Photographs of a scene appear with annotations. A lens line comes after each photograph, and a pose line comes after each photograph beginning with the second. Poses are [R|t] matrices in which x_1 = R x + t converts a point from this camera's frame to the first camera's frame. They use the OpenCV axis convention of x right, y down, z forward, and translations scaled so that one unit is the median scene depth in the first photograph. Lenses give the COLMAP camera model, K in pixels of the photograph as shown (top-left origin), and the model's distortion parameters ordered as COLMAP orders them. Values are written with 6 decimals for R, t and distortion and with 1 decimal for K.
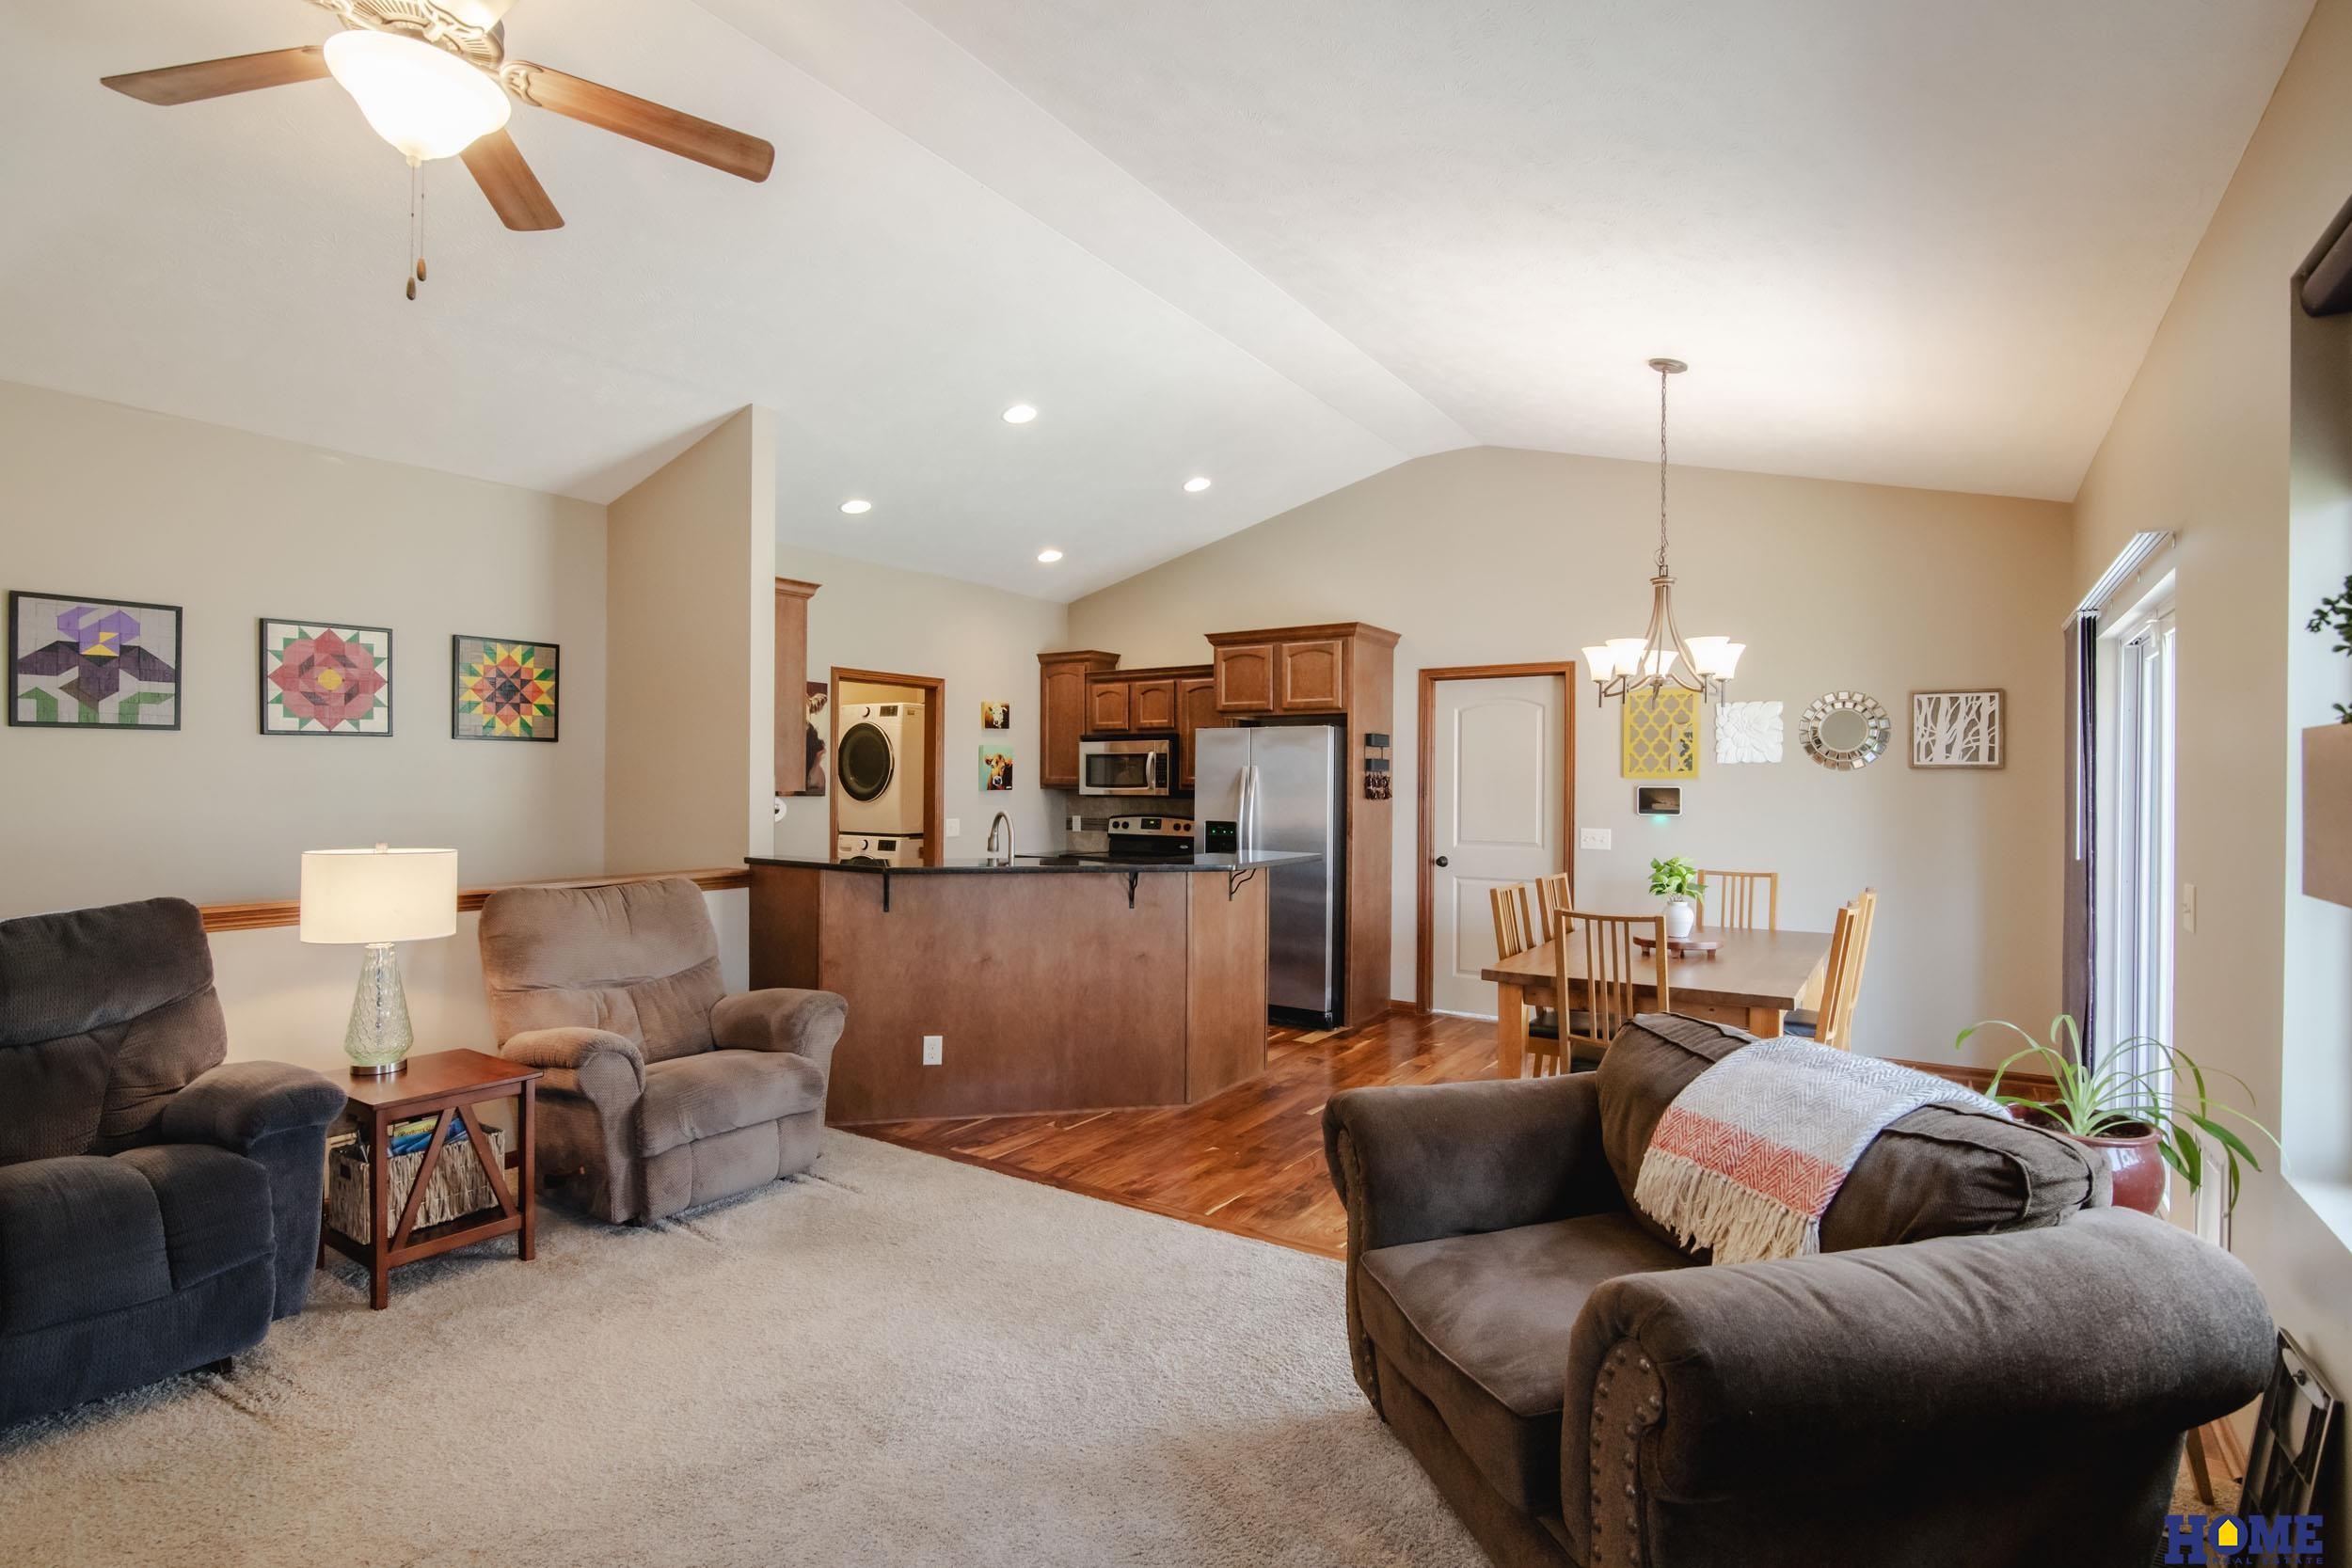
lens RADIAL K [[1133.3, 0, 1184.0], [0, 1133.3, 779.8], [0, 0, 1]] dist [-0.018490, 0.001398]
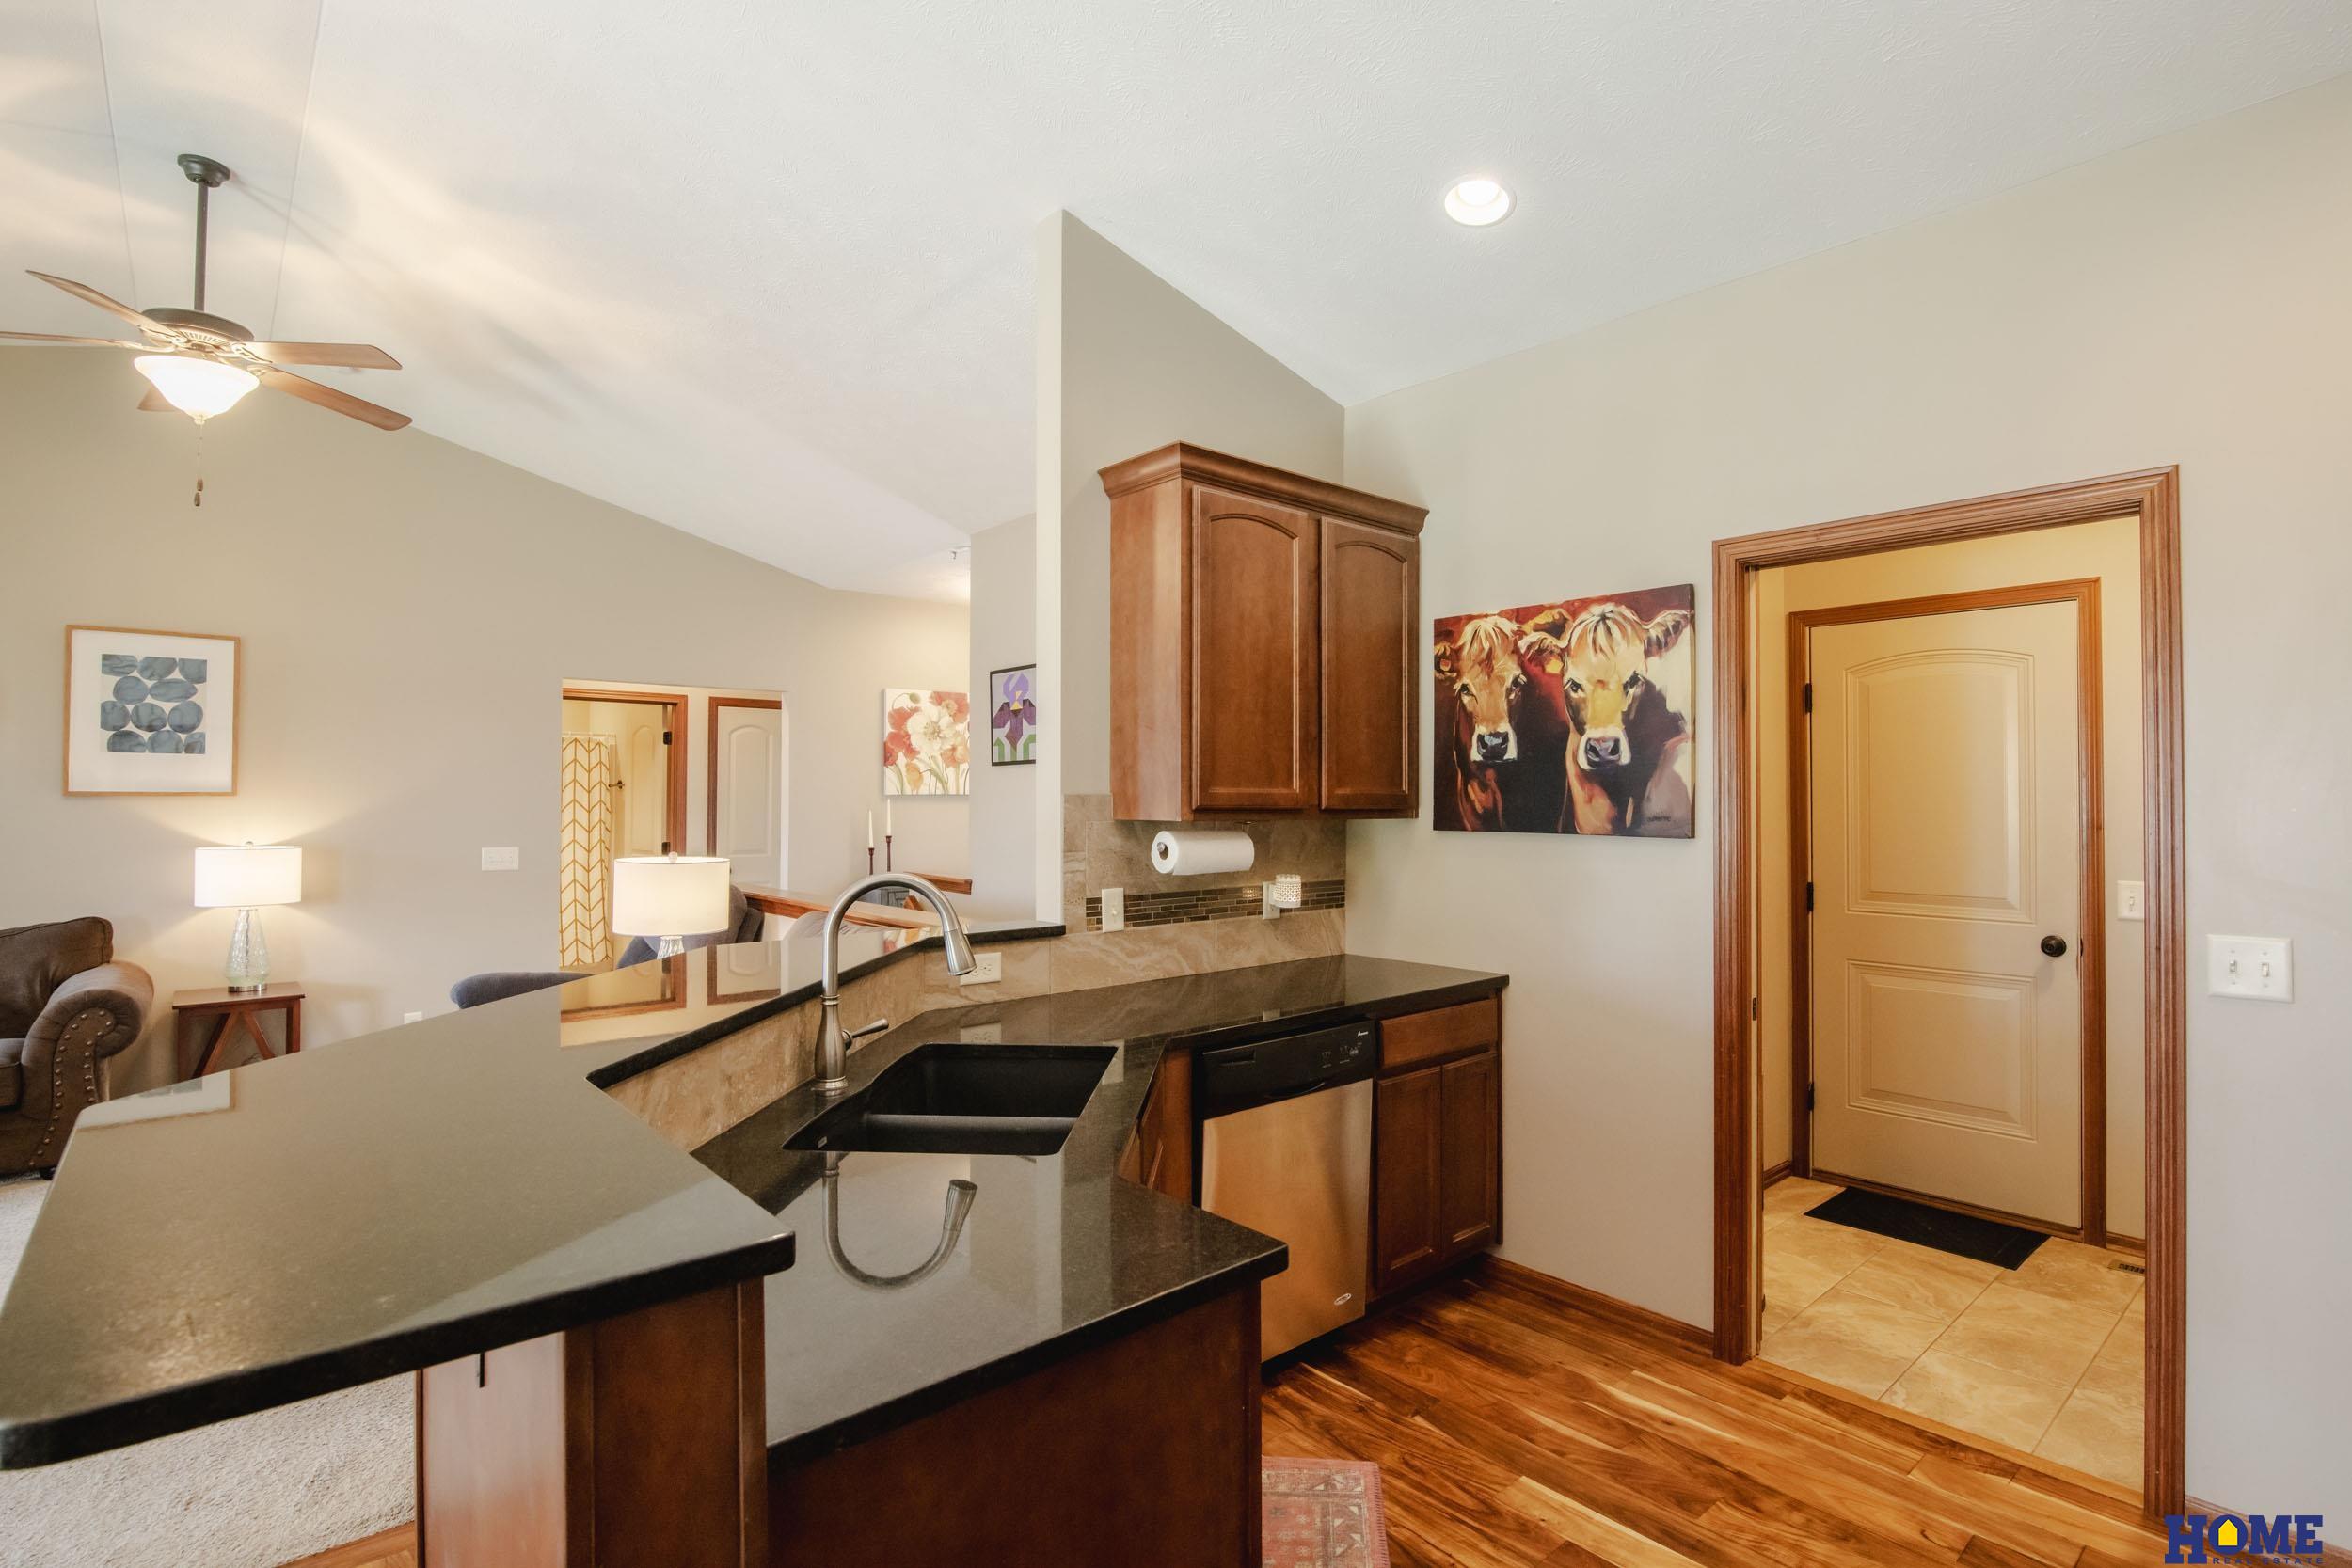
lens RADIAL K [[1133.3, 0, 1184.0], [0, 1133.3, 779.8], [0, 0, 1]] dist [-0.018490, 0.001398]
pose [[-0.267053, -0.024417, -0.963372, 0.199826], [-0.002318, 0.999692, -0.024695, 0.003482], [0.963679, -0.004362, -0.267028, 1.154619]]
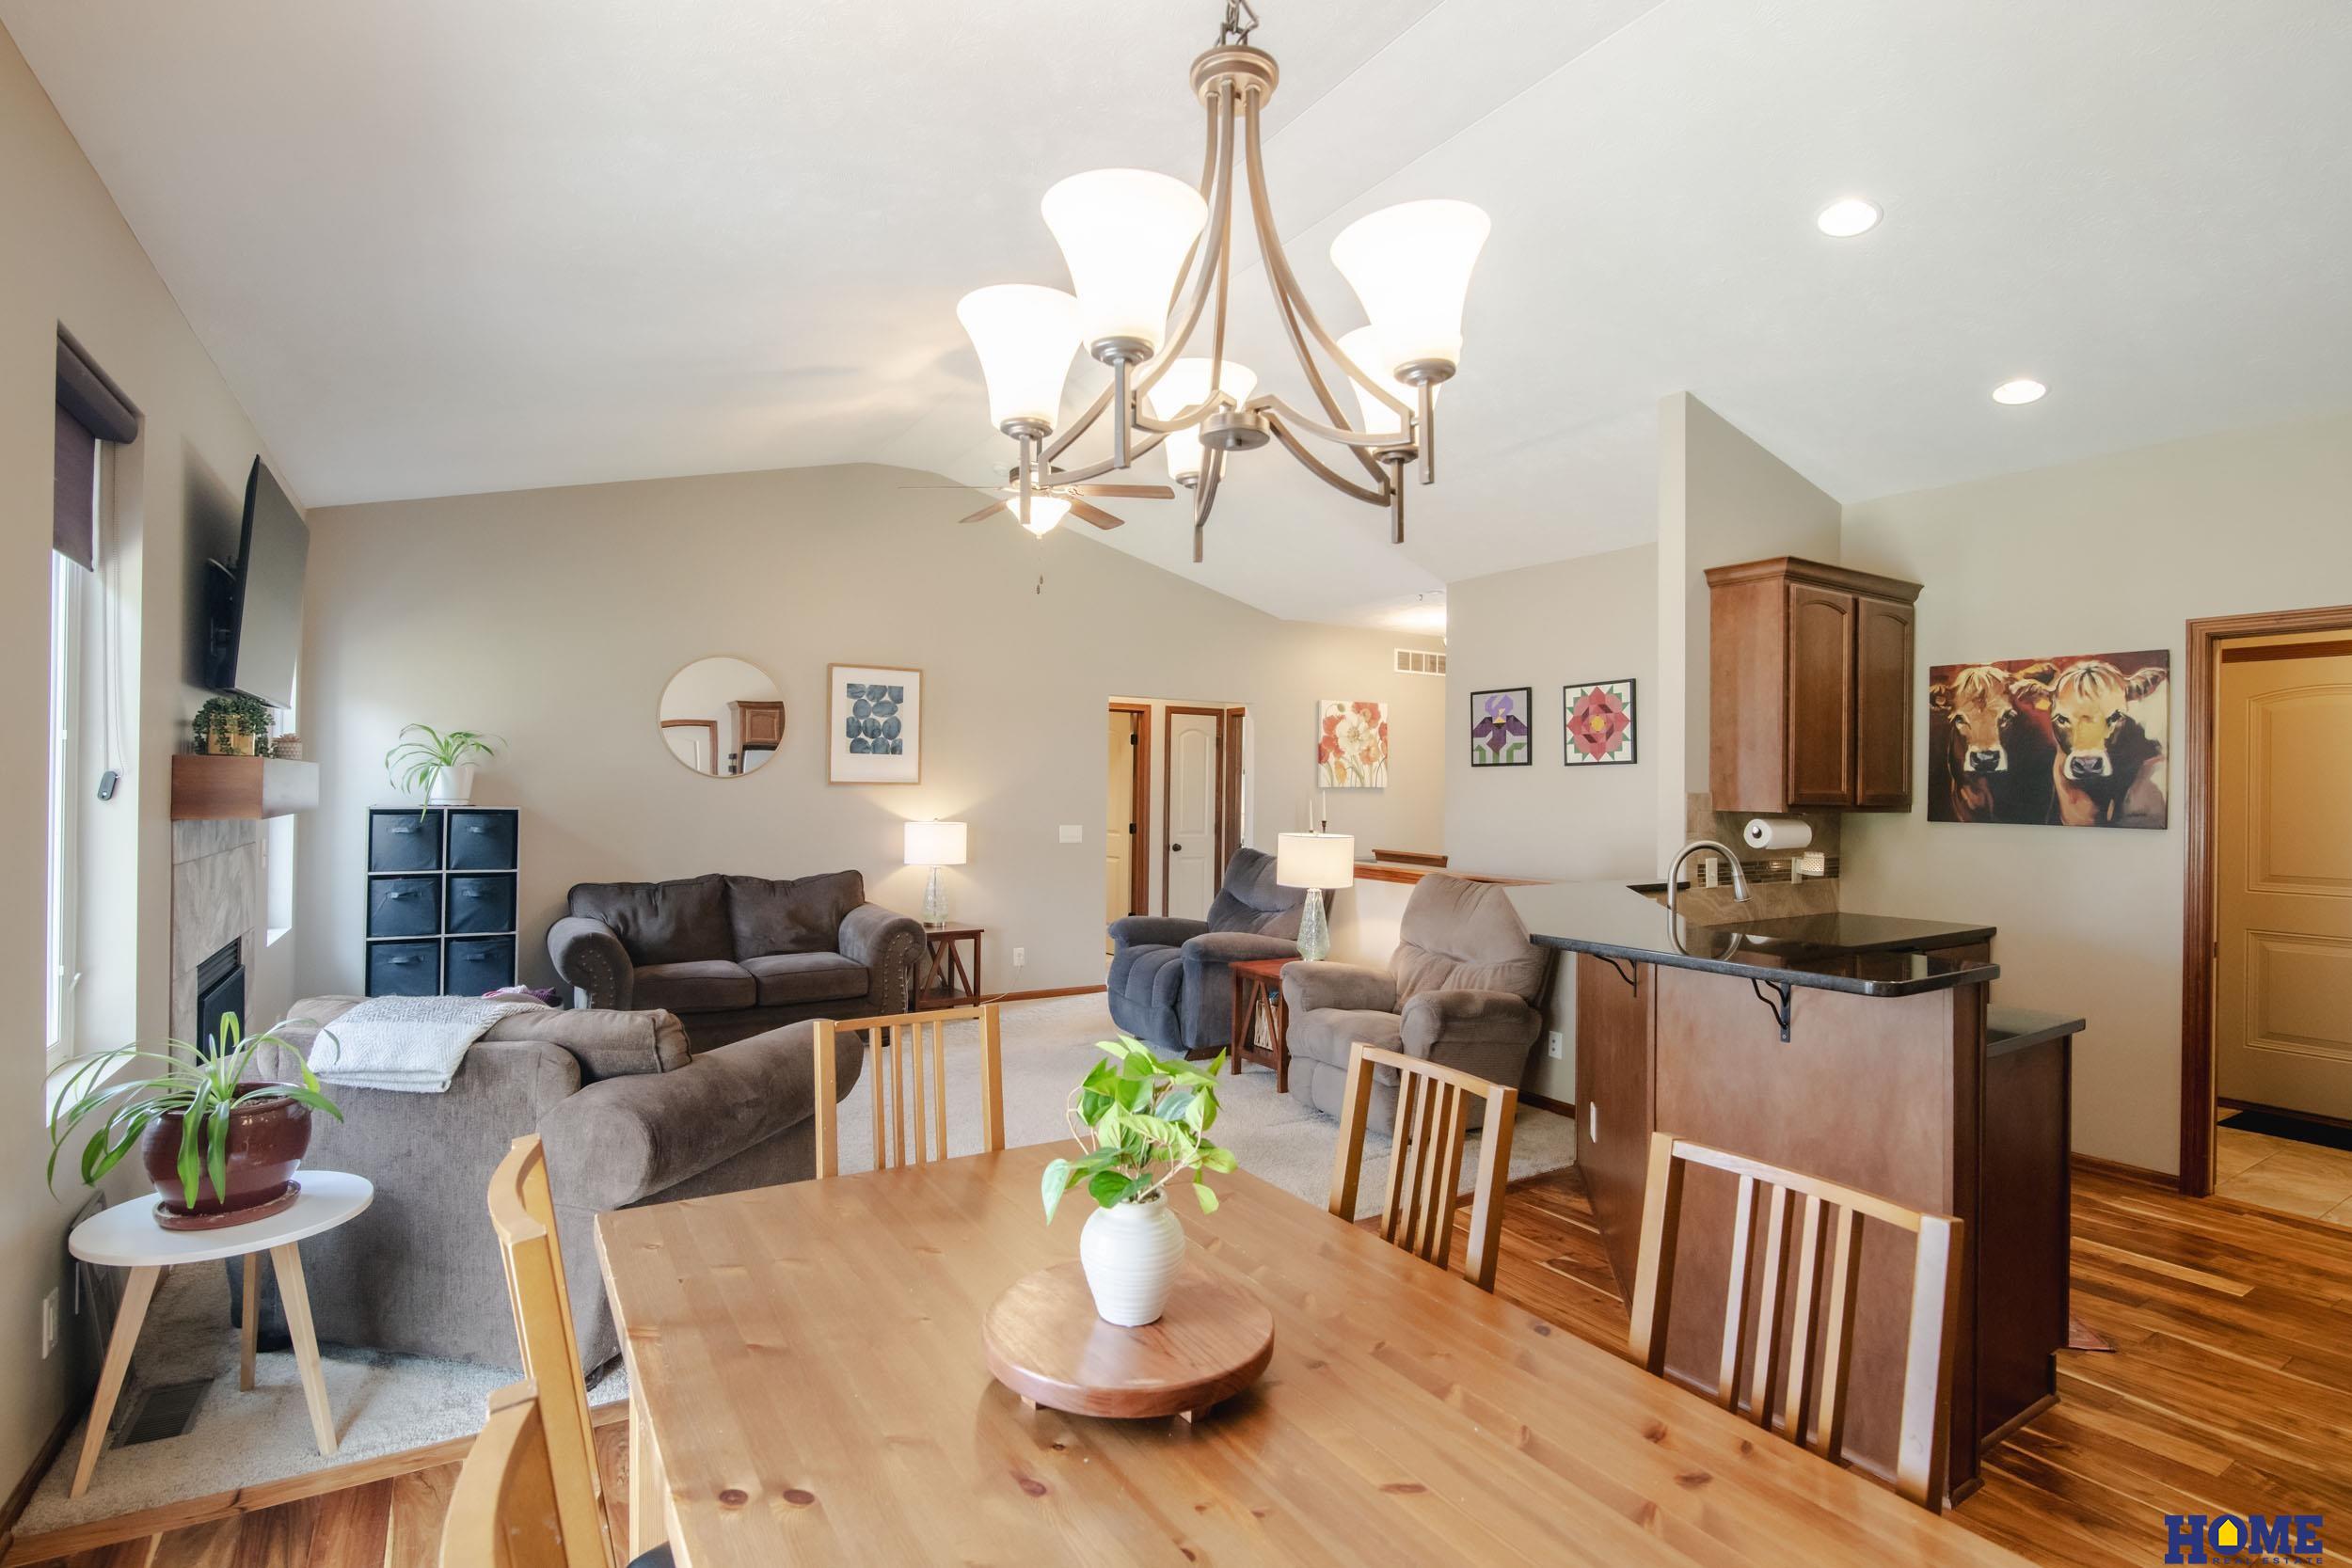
lens RADIAL K [[1133.3, 0, 1184.0], [0, 1133.3, 779.8], [0, 0, 1]] dist [-0.018490, 0.001398]
pose [[-0.410572, -0.018123, -0.911648, 0.585811], [-0.013469, 0.999814, -0.013810, 0.003482], [0.911729, 0.006609, -0.410739, 0.945137]]
